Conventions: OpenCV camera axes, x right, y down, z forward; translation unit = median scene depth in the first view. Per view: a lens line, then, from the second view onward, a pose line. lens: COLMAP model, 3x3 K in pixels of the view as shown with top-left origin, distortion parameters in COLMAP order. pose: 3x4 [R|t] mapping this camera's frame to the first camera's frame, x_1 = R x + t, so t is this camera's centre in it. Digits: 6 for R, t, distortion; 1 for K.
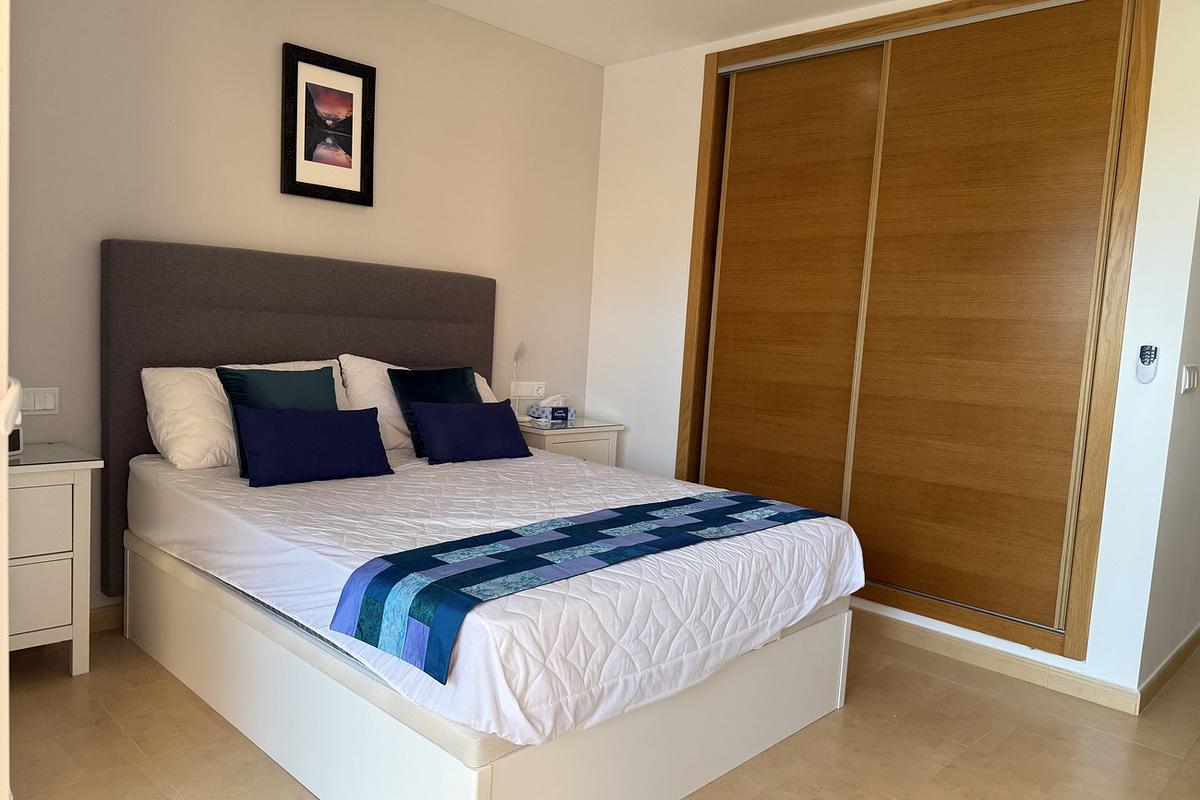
lens RADIAL K [[858.3, 0, 600.0], [0, 858.3, 400.0], [0, 0, 1]] dist [0.003757, -0.000077]
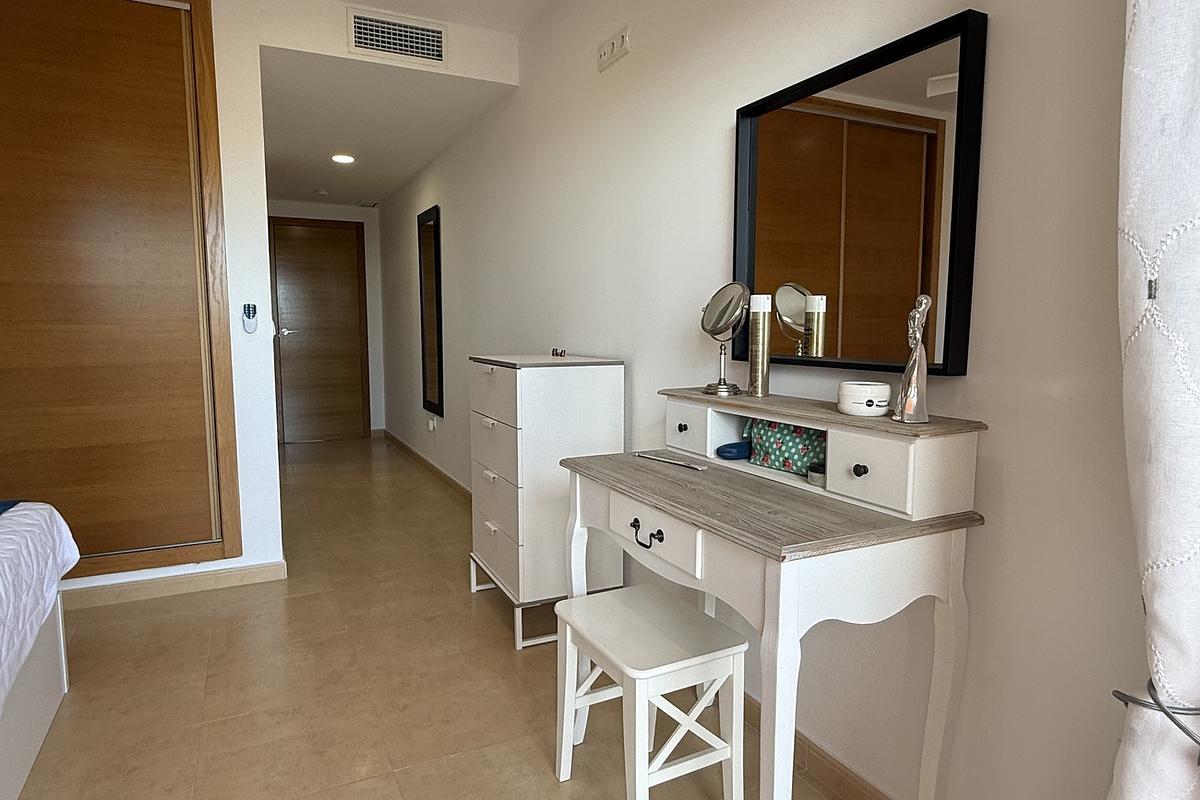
lens RADIAL K [[701.6, 0, 600.0], [0, 701.6, 400.0], [0, 0, 1]] dist [0.001644, 0.001095]
pose [[0.324947, -0.161524, 0.931837, -0.199112], [0.100644, 0.985618, 0.135750, -0.010774], [-0.940362, 0.049672, 0.336530, 0.147045]]
